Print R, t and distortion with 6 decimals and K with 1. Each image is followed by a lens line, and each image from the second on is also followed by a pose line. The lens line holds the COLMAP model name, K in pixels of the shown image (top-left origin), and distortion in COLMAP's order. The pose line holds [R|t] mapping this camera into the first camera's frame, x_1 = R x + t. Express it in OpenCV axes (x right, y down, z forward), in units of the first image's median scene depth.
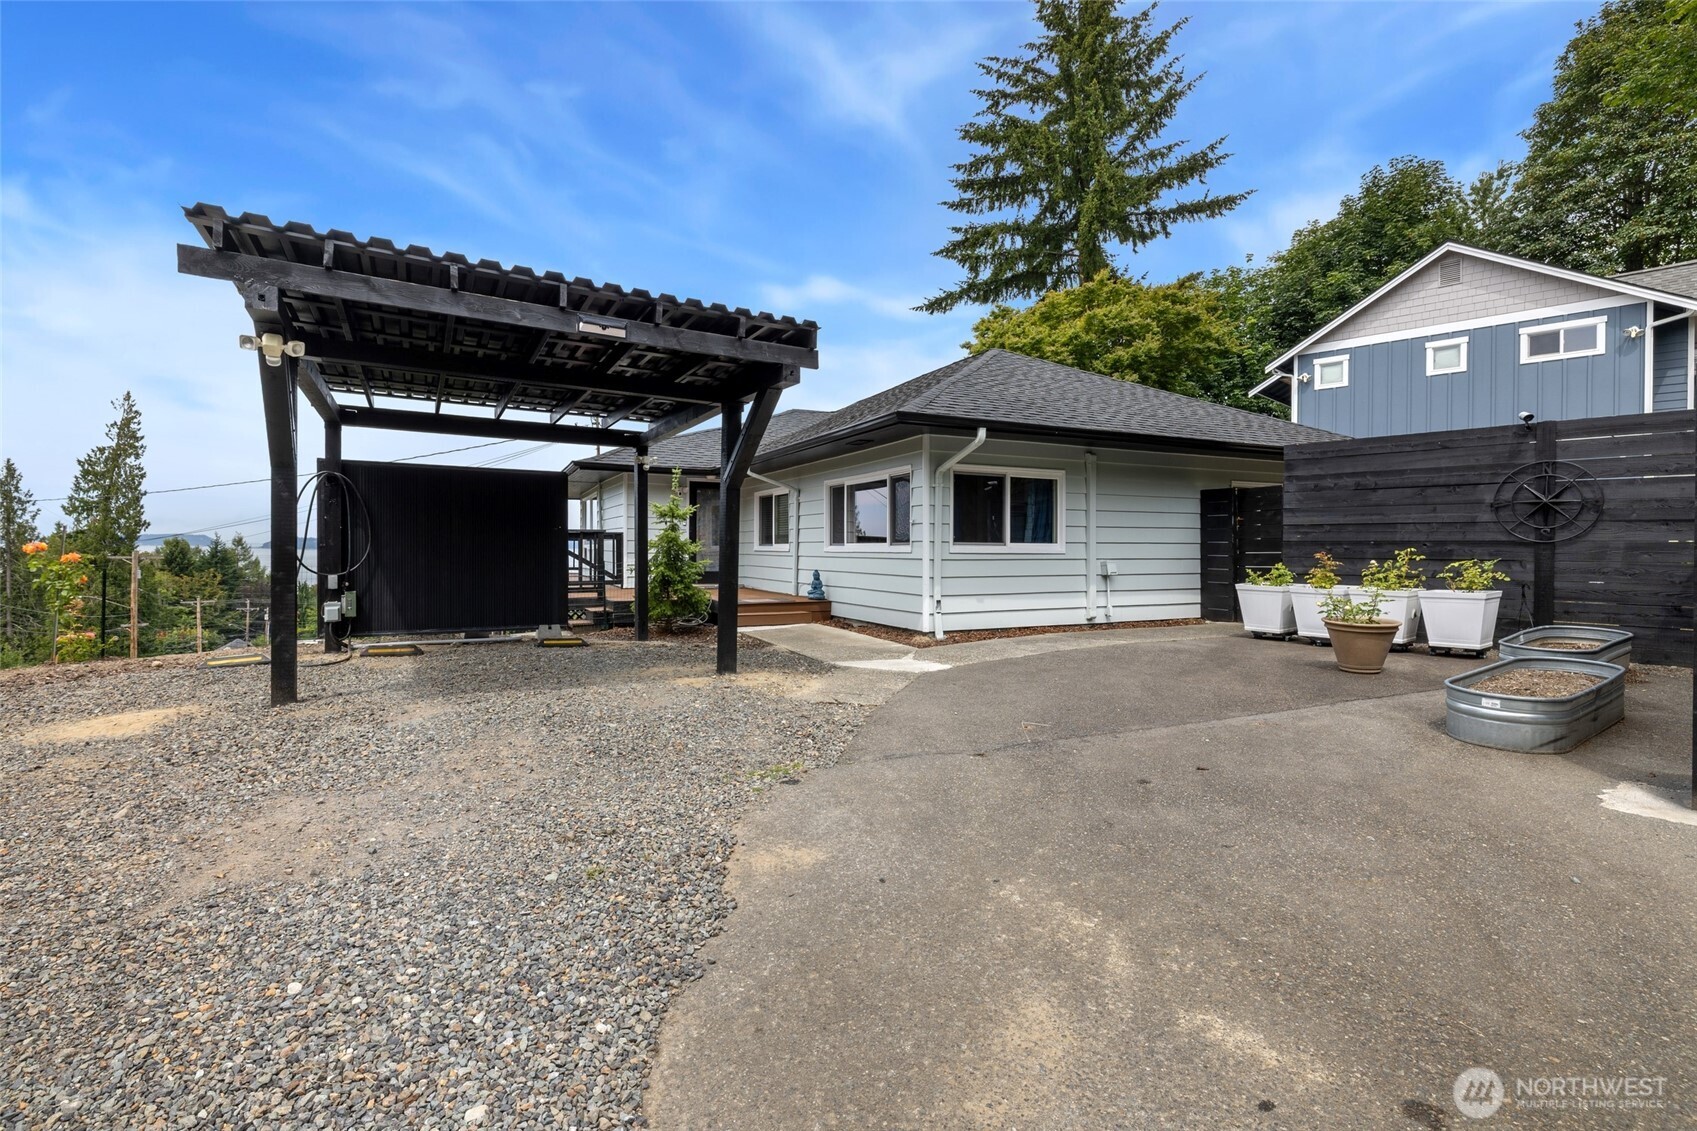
lens RADIAL K [[776.1, 0, 837.3], [0, 776.1, 549.3], [0, 0, 1]] dist [-0.007942, 0.001417]
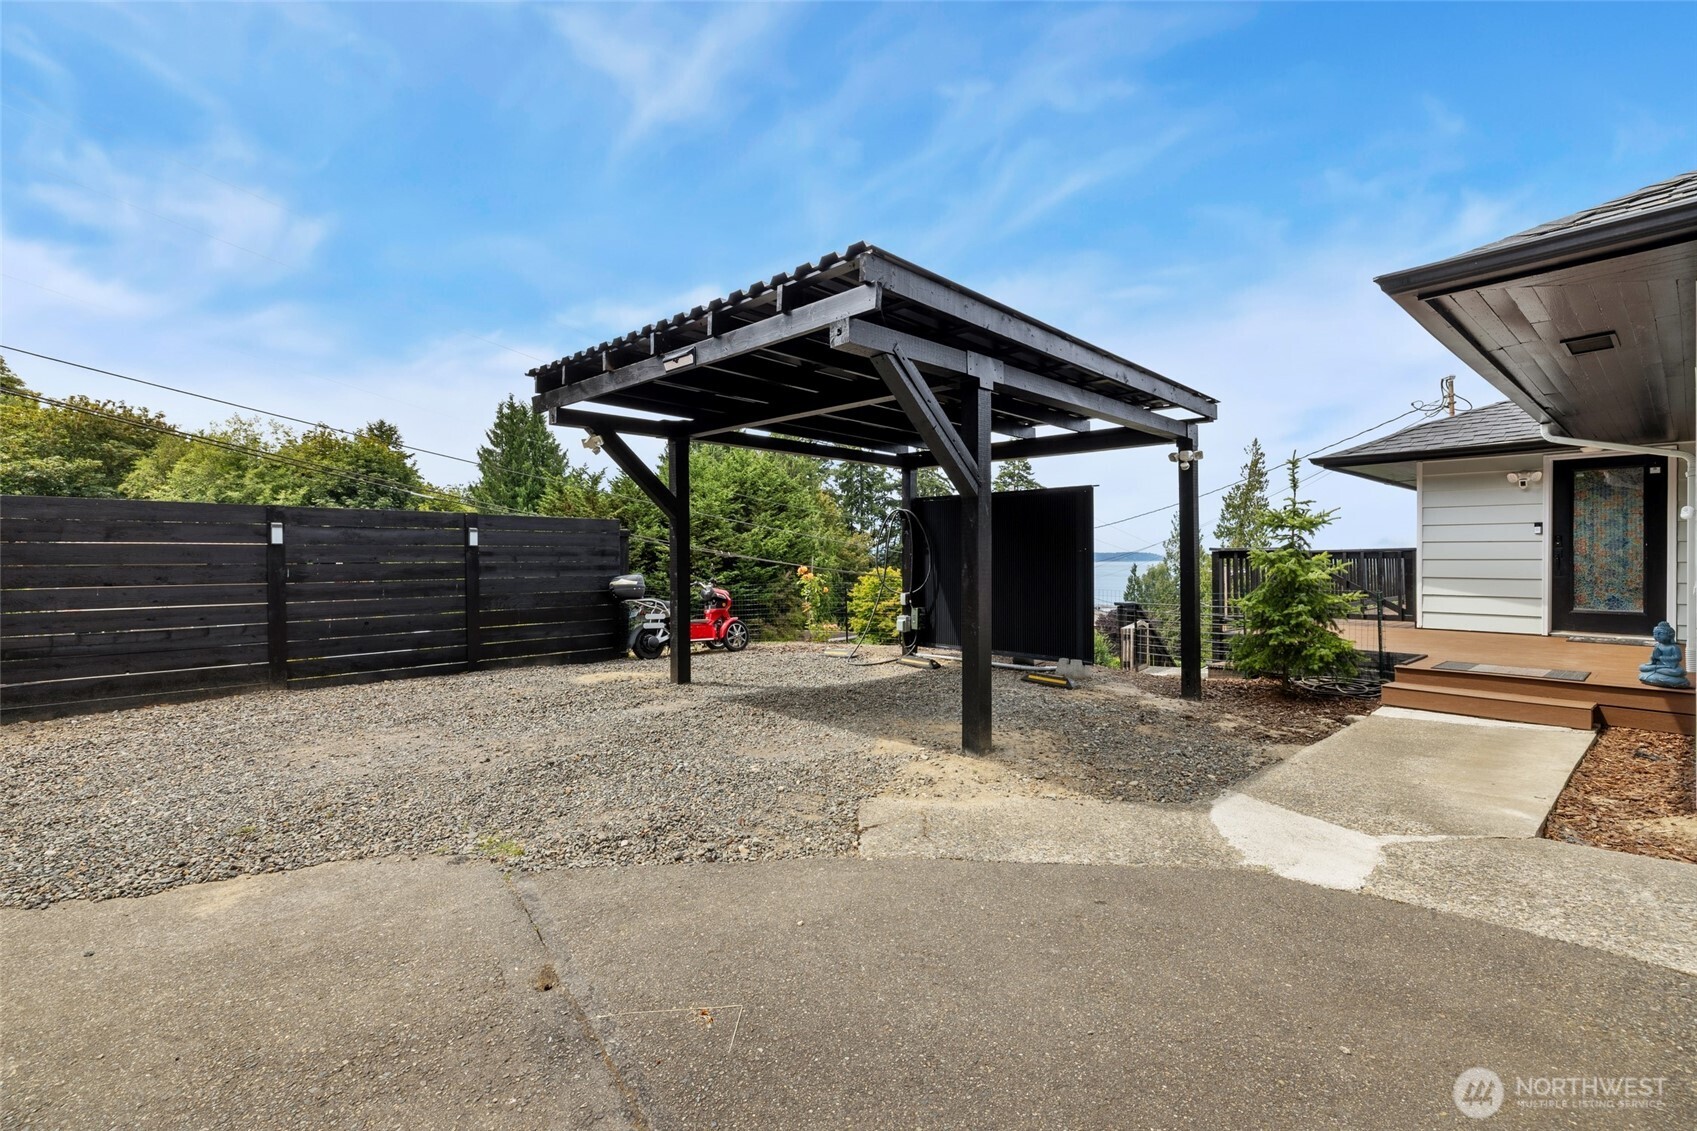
lens RADIAL K [[717.1, 0, 838.1], [0, 717.1, 558.0], [0, 0, 1]] dist [0.001755, 0.000354]
pose [[0.246518, -0.007606, -0.969108, 0.322621], [-0.000440, 0.999968, -0.007960, -0.010651], [0.969138, 0.002388, 0.246507, 0.481090]]
